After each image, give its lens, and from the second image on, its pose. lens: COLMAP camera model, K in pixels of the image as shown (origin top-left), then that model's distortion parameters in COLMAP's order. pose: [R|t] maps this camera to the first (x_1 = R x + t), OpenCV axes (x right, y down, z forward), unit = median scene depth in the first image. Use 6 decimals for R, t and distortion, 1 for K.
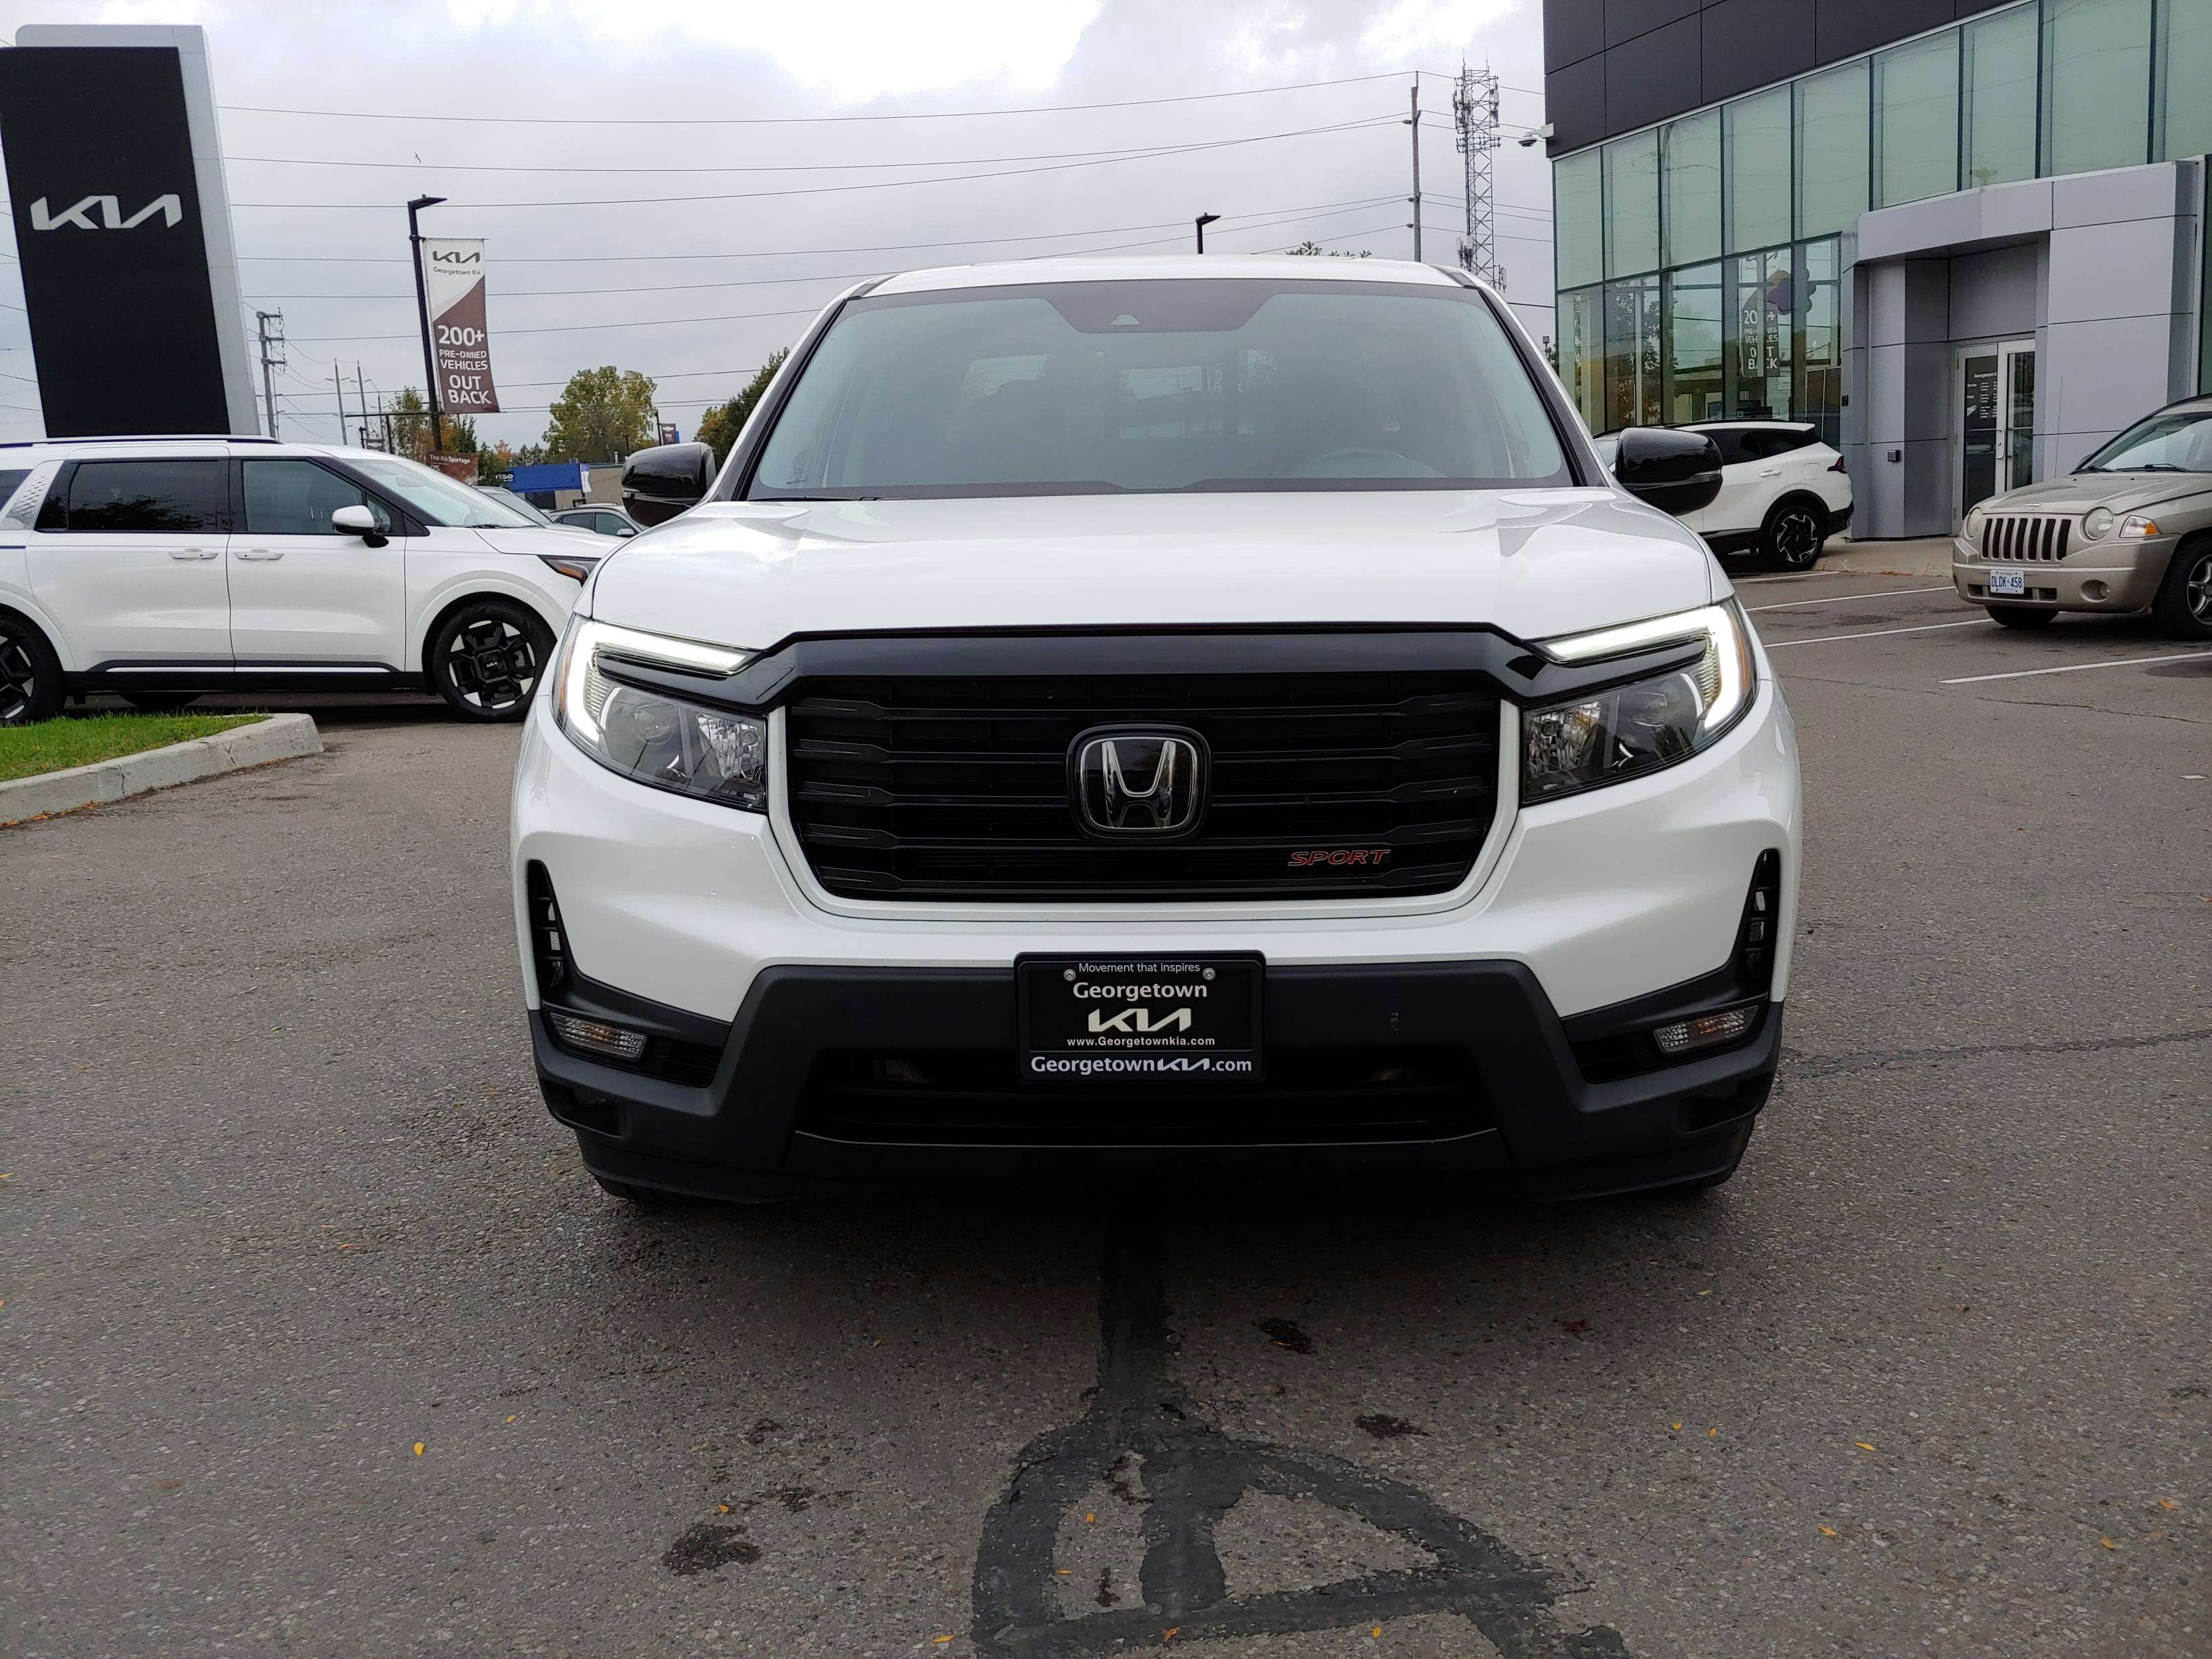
lens RADIAL K [[2001.3, 0, 1127.6], [0, 2001.3, 836.8], [0, 0, 1]] dist [0.016733, -0.025286]
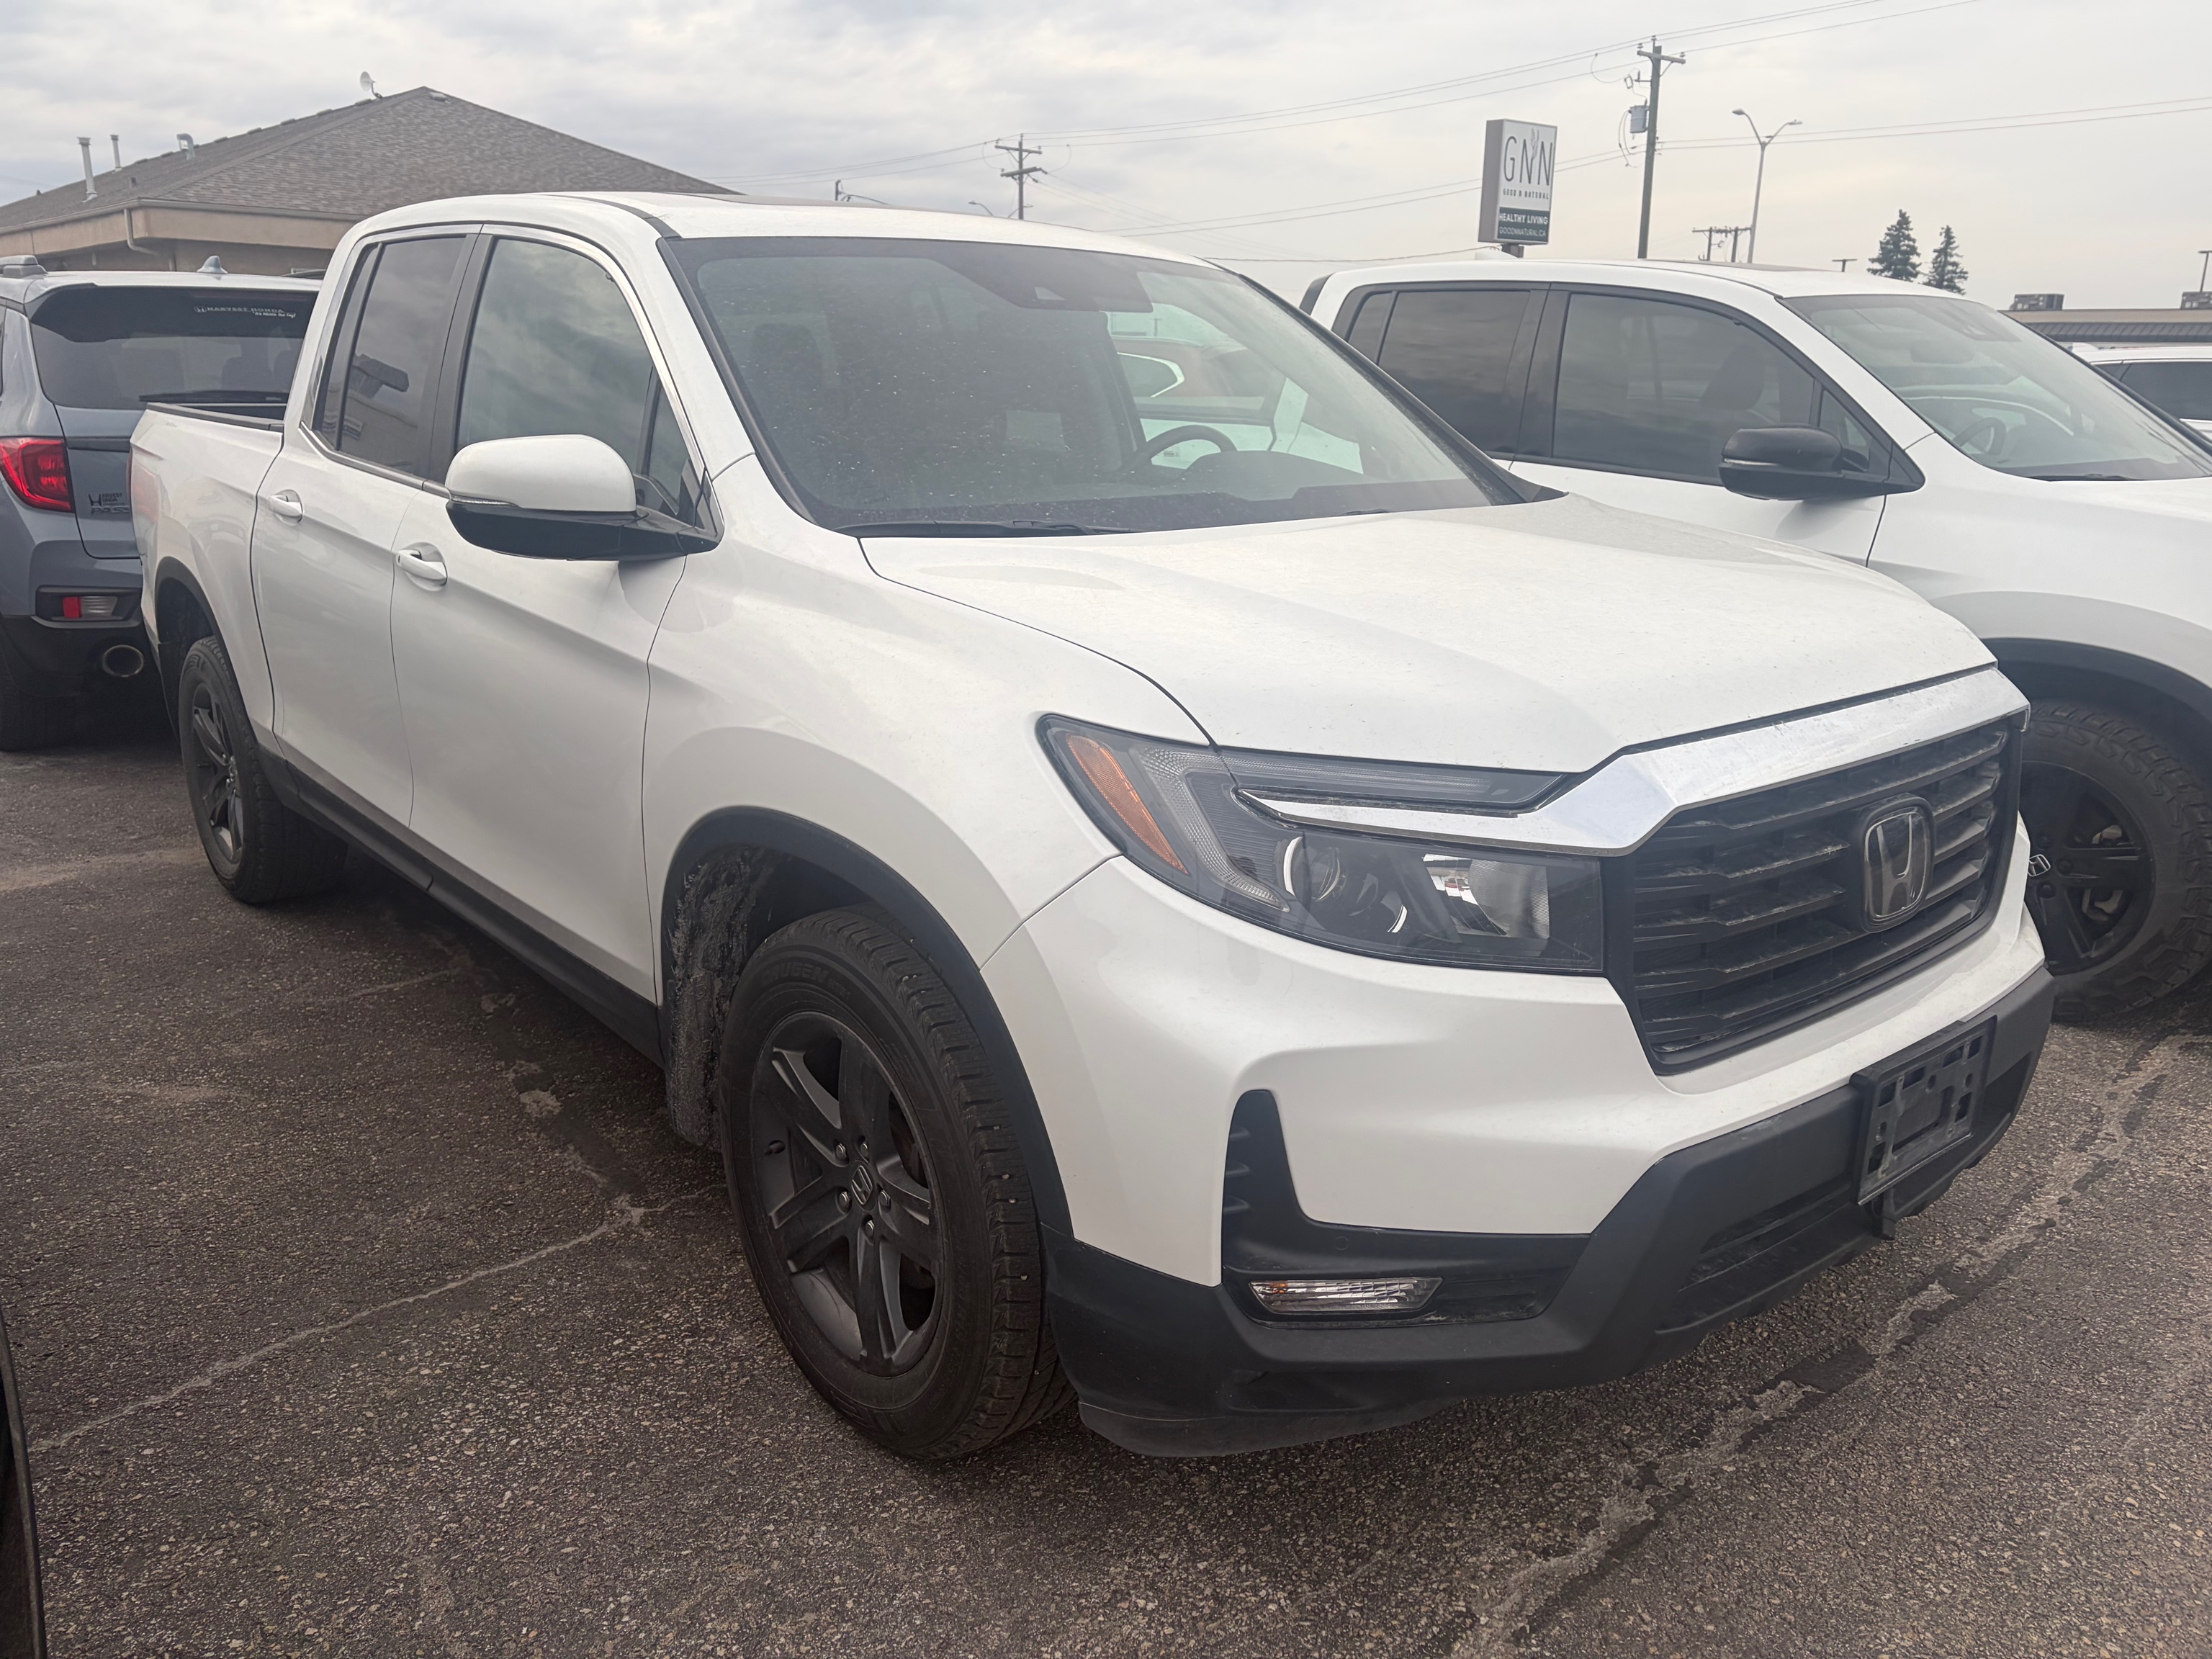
lens RADIAL K [[1679.8, 0, 1106.7], [0, 1679.8, 826.5], [0, 0, 1]] dist [0.053895, -0.052938]
pose [[0.734940, -0.153382, 0.660559, -0.721765], [0.093555, 0.987704, 0.125256, -0.164175], [-0.671648, -0.030257, 0.740252, 0.585650]]
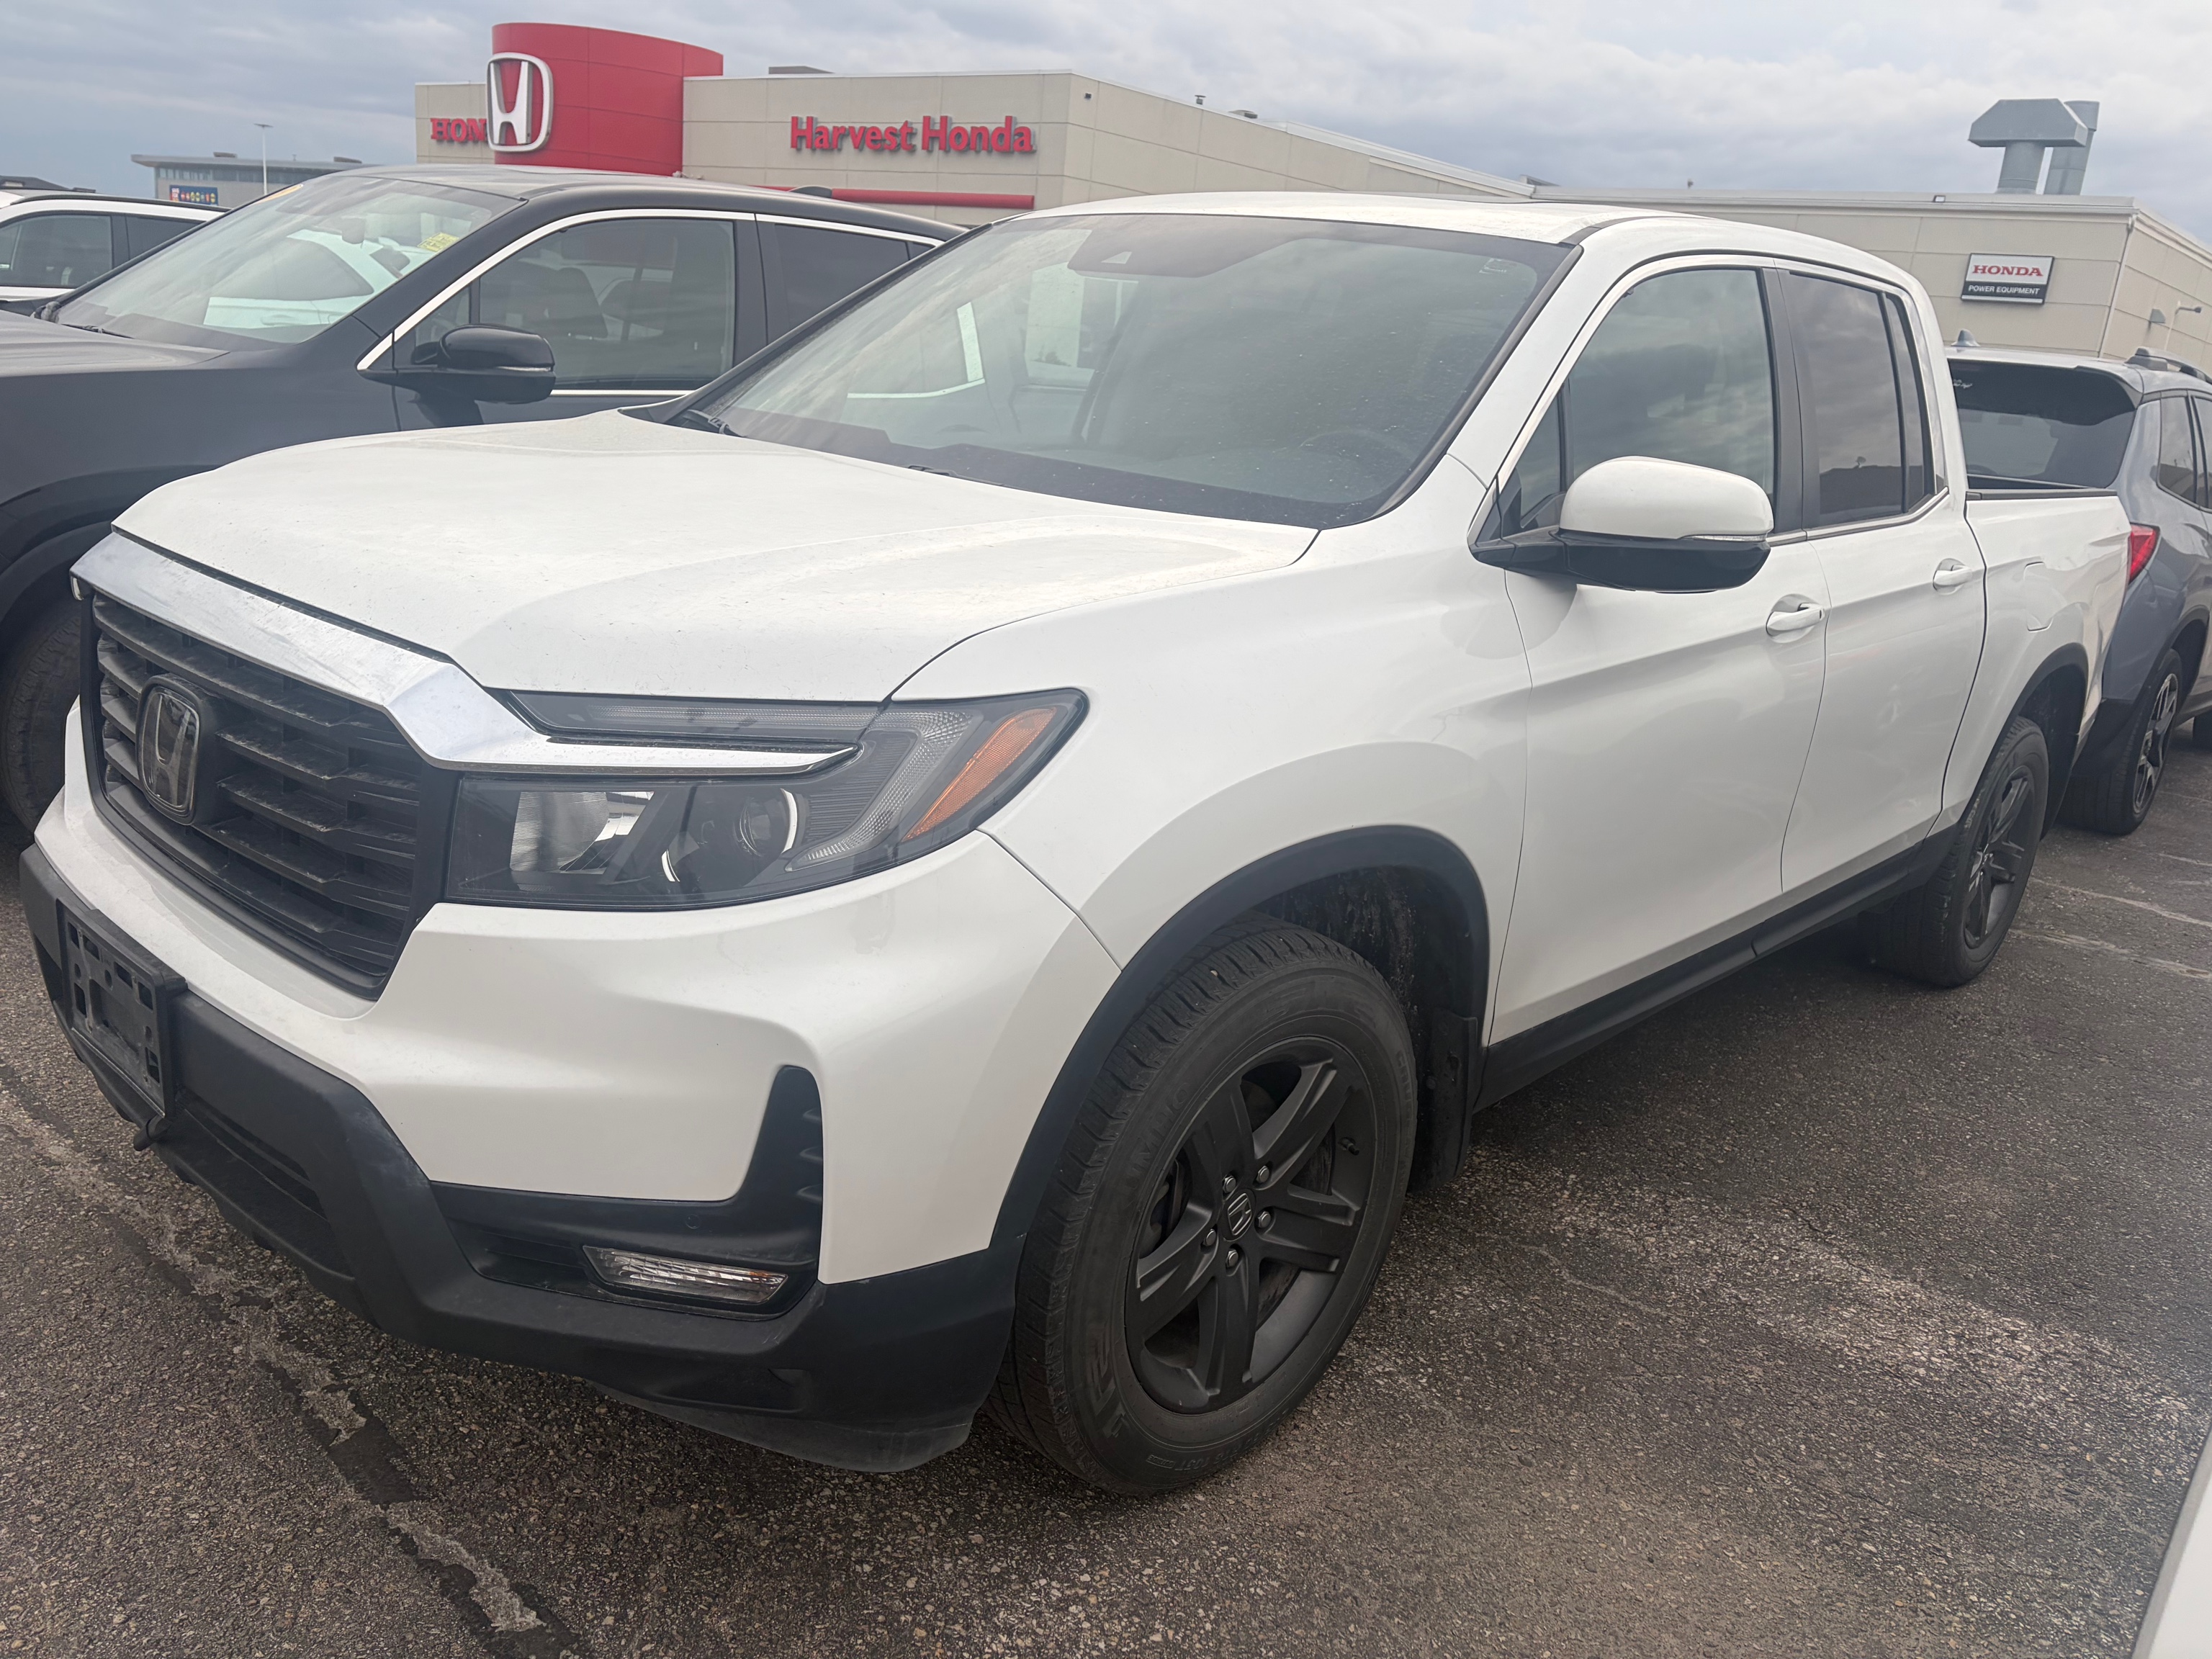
lens RADIAL K [[1679.8, 0, 1120.5], [0, 1679.8, 820.7], [0, 0, 1]] dist [0.053895, -0.052938]
pose [[0.757194, 0.256274, -0.600816, 0.705804], [-0.216629, 0.966286, 0.139150, -0.173463], [0.616221, 0.024791, 0.787183, 0.597036]]
